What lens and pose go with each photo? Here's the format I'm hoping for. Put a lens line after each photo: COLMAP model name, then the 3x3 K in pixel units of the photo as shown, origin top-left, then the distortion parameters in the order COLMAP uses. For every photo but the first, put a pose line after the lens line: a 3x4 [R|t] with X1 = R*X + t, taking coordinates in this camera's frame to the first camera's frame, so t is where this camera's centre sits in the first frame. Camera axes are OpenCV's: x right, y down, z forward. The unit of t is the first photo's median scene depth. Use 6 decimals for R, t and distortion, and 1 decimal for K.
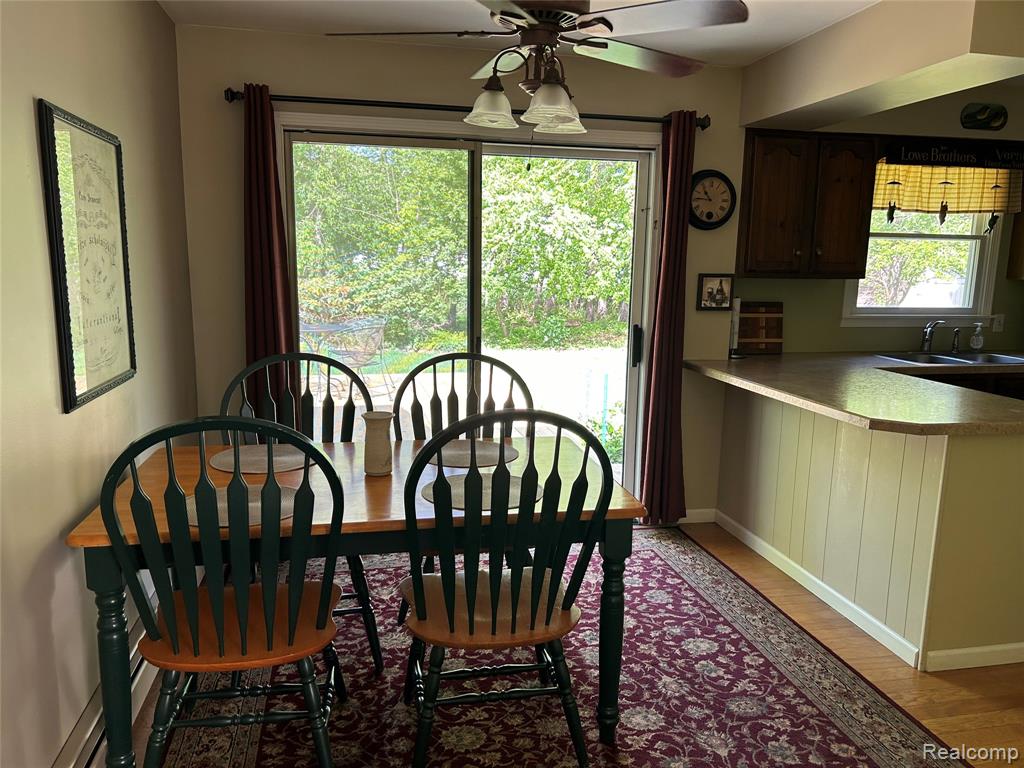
lens RADIAL K [[770.3, 0, 508.3], [0, 770.3, 386.6], [0, 0, 1]] dist [0.038139, -0.040826]
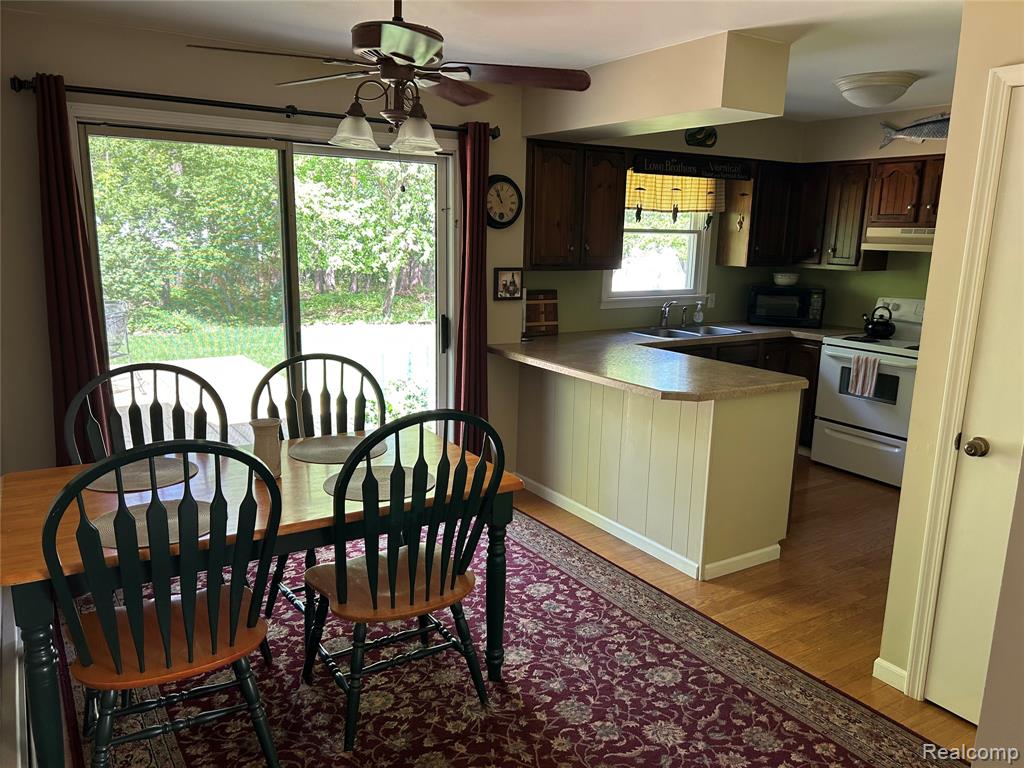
lens RADIAL K [[770.3, 0, 507.1], [0, 770.3, 390.0], [0, 0, 1]] dist [0.038139, -0.040826]
pose [[0.935548, -0.070381, 0.346116, -0.154057], [0.055314, 0.997049, 0.053231, -0.030782], [-0.348841, -0.030655, 0.936681, -0.070355]]
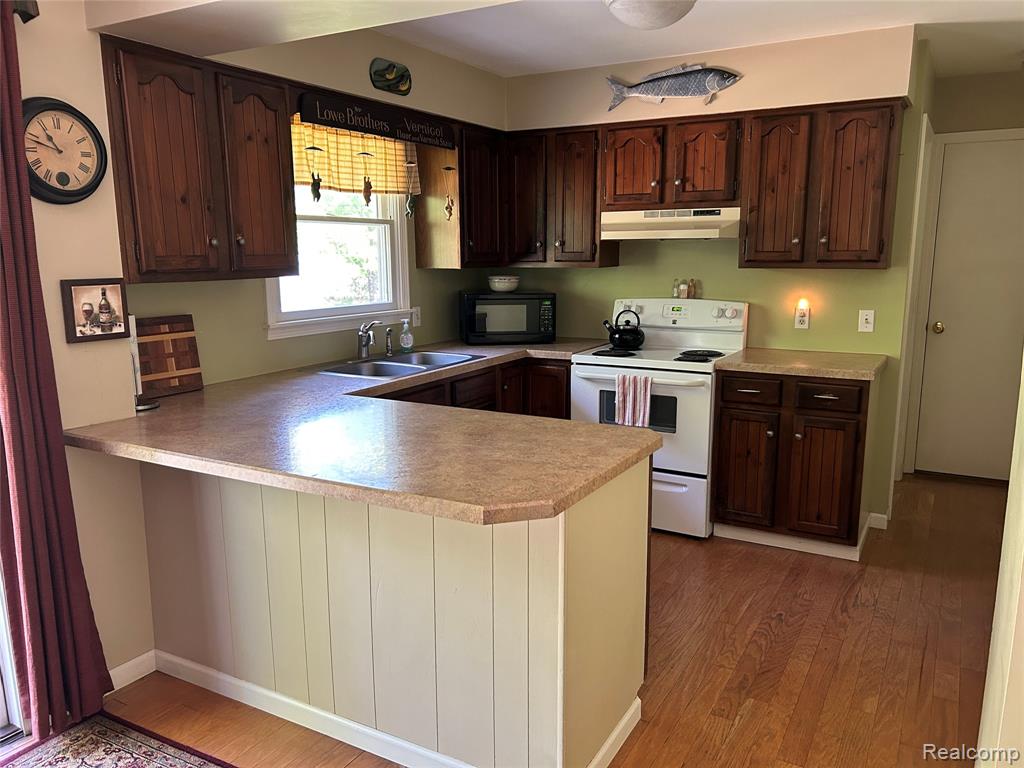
lens RADIAL K [[770.3, 0, 516.6], [0, 770.3, 392.5], [0, 0, 1]] dist [0.038139, -0.040826]
pose [[0.657395, -0.159250, 0.736527, 0.034035], [0.144521, 0.985915, 0.084178, -0.071013], [-0.739558, 0.051106, 0.671150, 0.410108]]
